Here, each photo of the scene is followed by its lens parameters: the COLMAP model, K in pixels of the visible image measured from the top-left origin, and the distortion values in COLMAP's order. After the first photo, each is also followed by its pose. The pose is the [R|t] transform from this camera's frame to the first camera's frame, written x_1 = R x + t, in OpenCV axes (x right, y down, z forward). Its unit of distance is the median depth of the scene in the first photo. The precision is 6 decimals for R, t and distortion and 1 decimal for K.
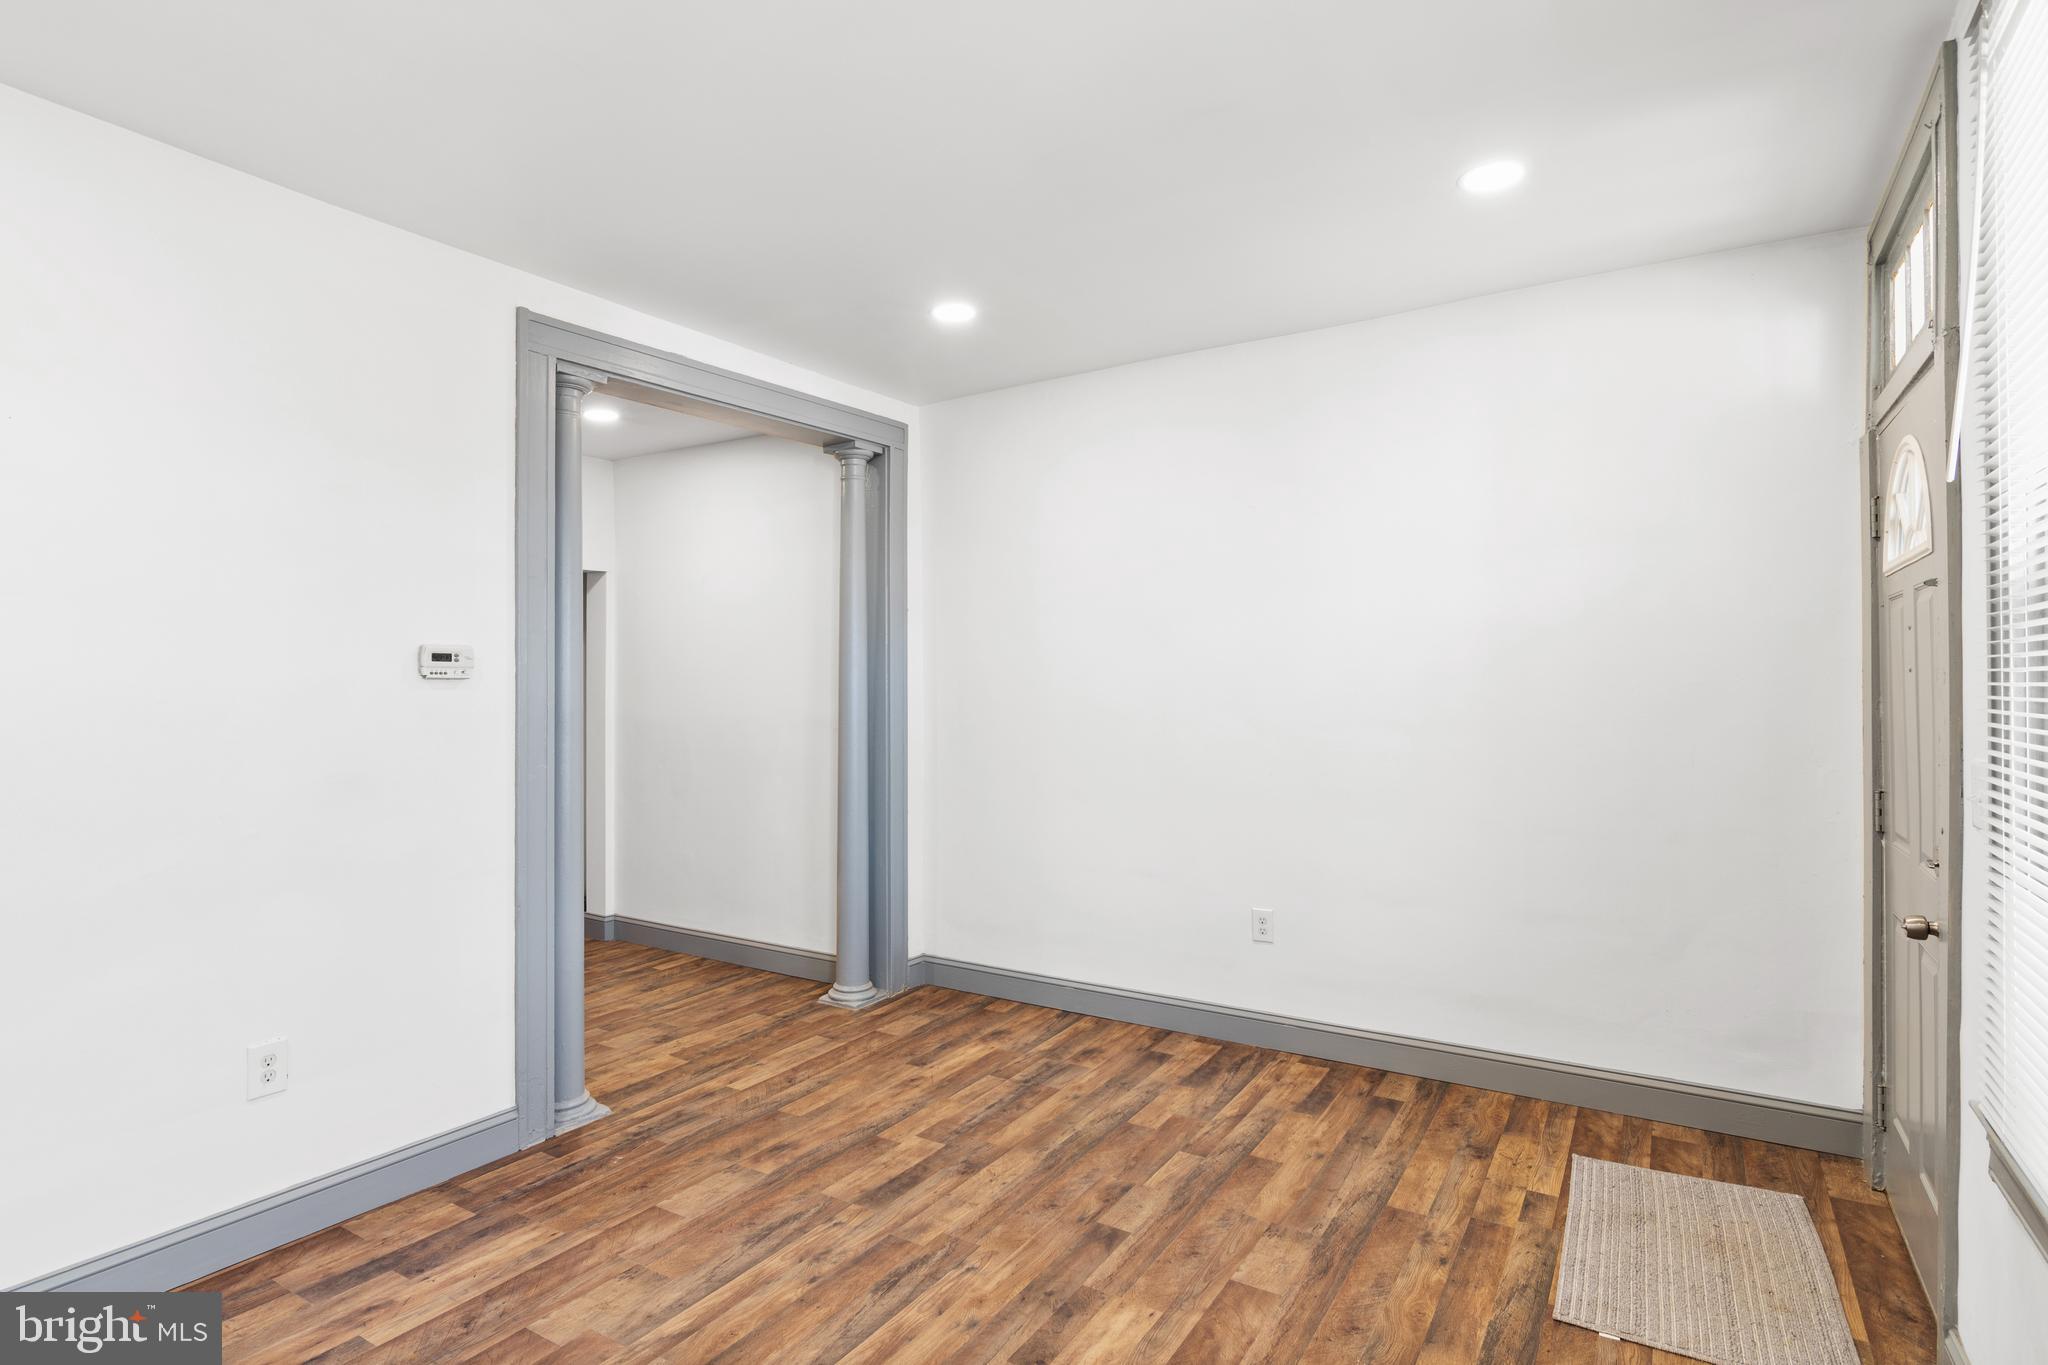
lens RADIAL K [[1052.3, 0, 1006.2], [0, 1052.3, 689.7], [0, 0, 1]] dist [-0.005649, 0.001850]
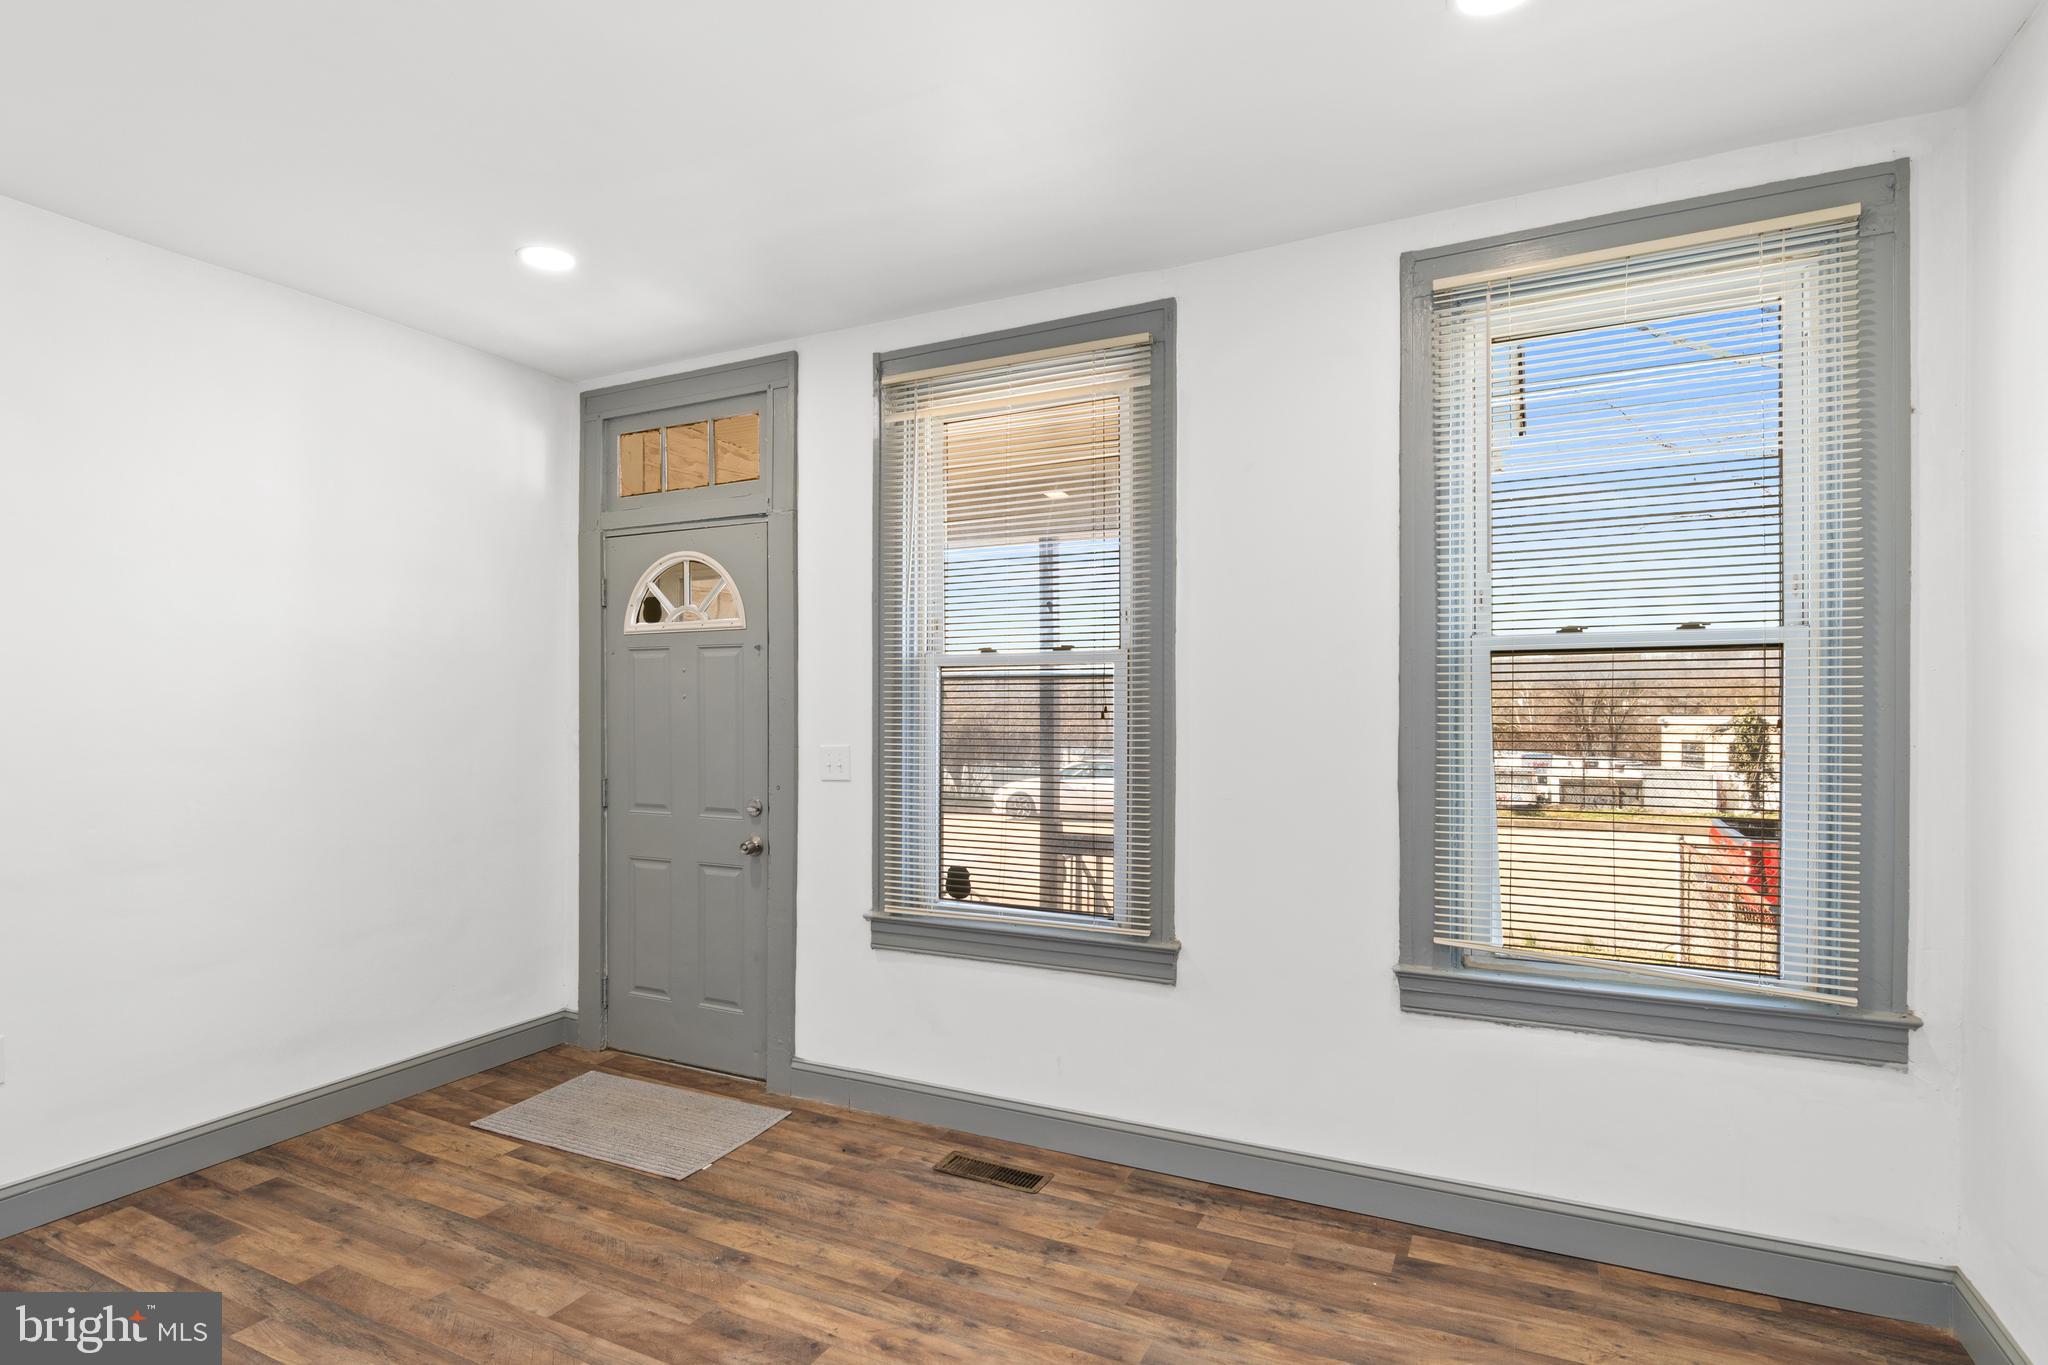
lens RADIAL K [[1052.3, 0, 995.2], [0, 1052.3, 724.4], [0, 0, 1]] dist [-0.005649, 0.001850]
pose [[-0.100117, -0.012529, 0.994897, -0.630687], [0.008020, 0.999878, 0.013399, 0.005099], [-0.994943, 0.009321, -0.100004, 0.550436]]
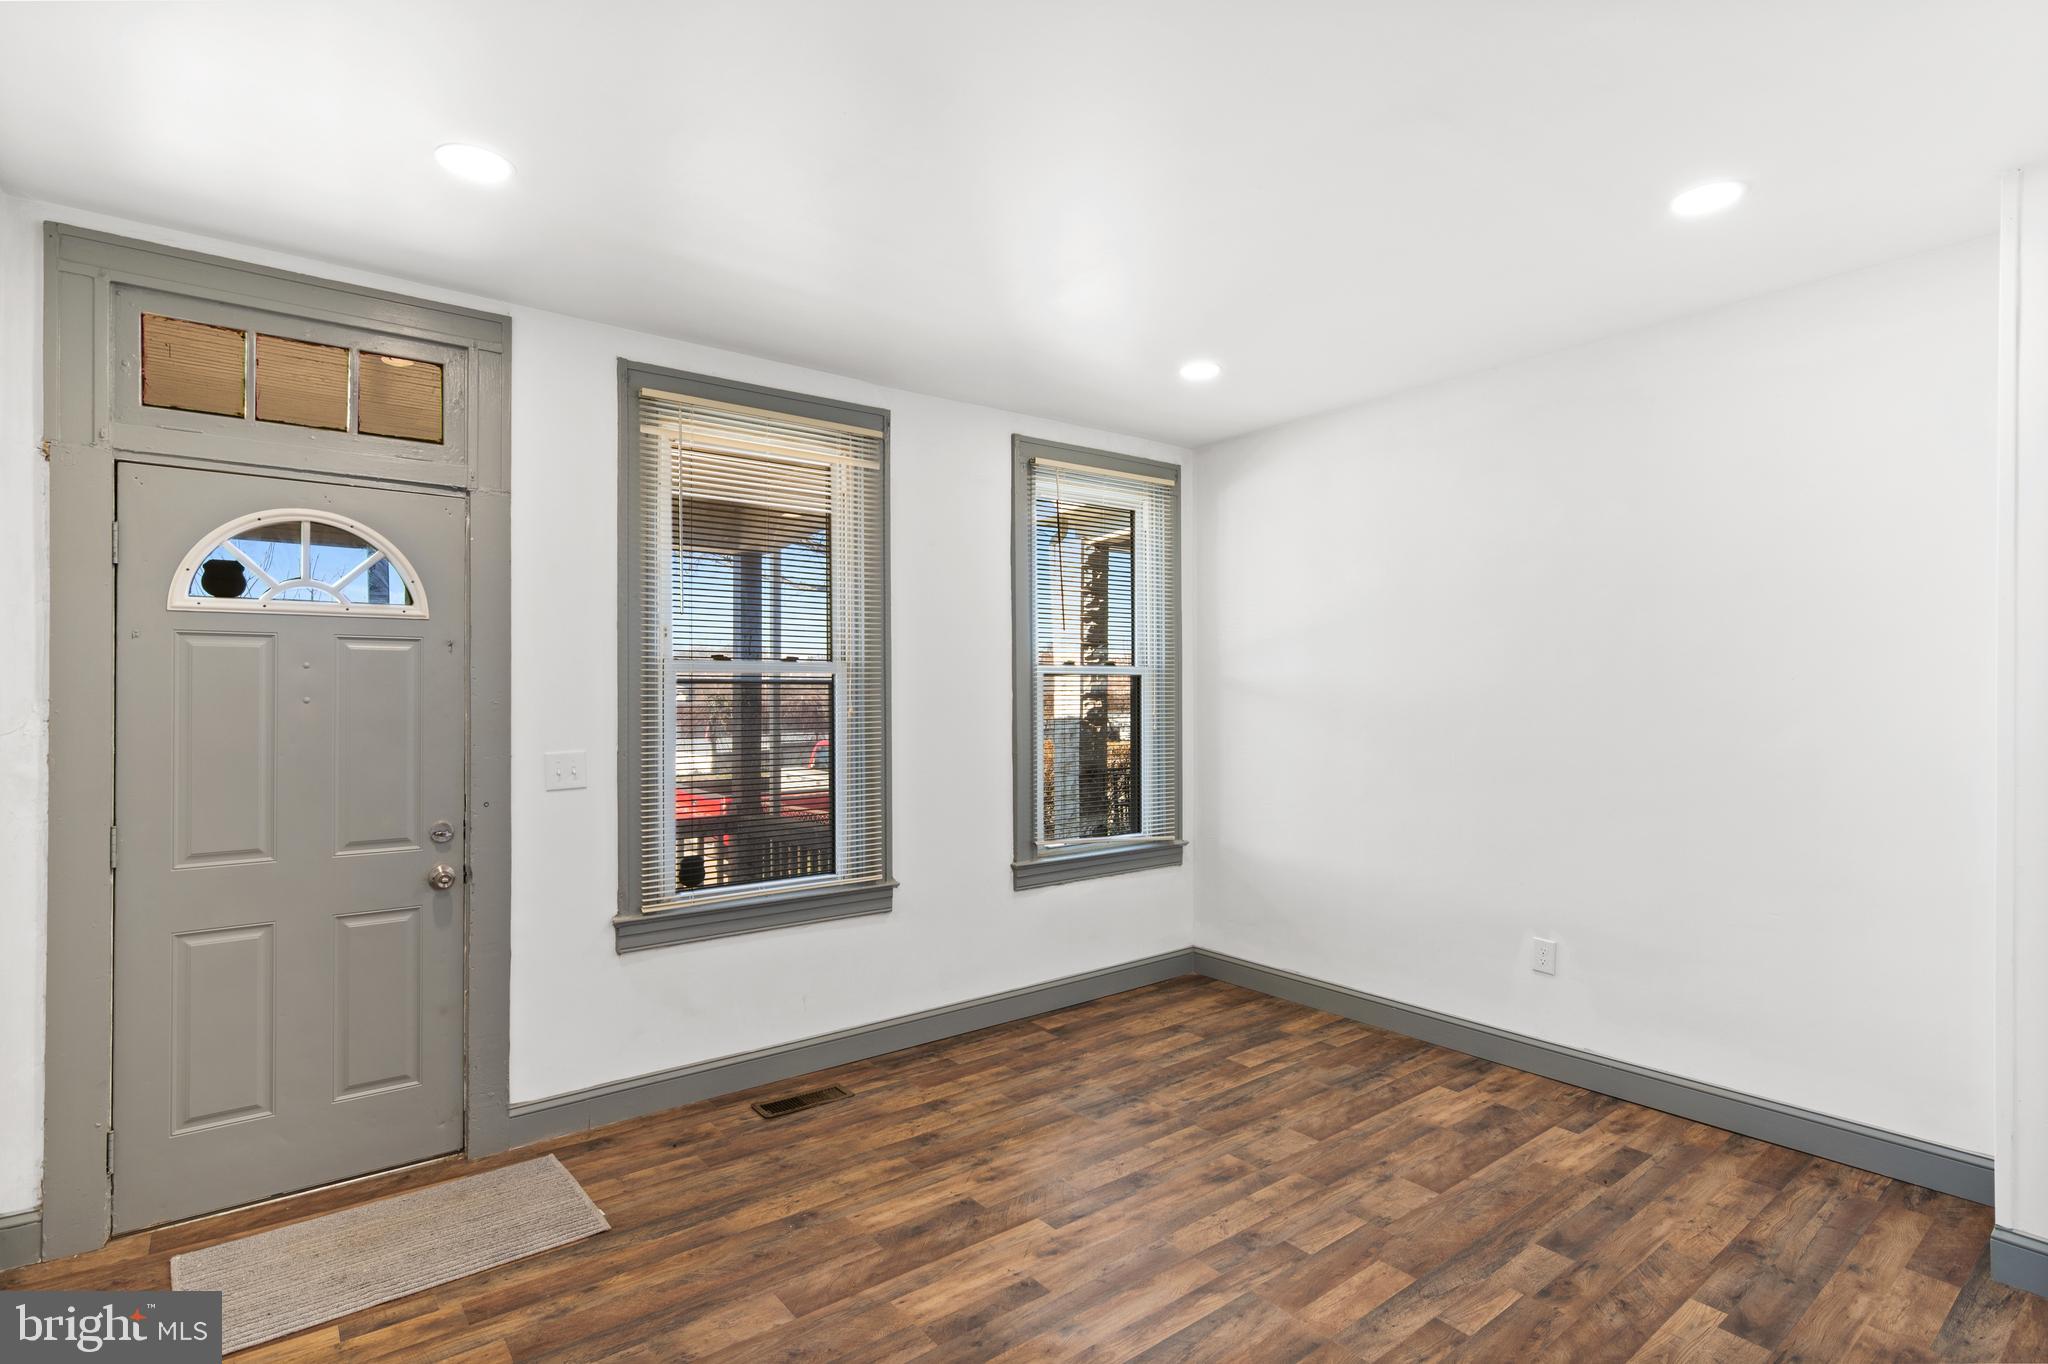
lens RADIAL K [[1005.6, 0, 1016.7], [0, 1005.6, 690.1], [0, 0, 1]] dist [-0.003394, 0.001618]
pose [[-0.943725, 0.005279, 0.330688, -0.238643], [0.006915, 0.999969, 0.003771, -0.023155], [-0.330658, 0.005845, -0.943733, 1.465973]]
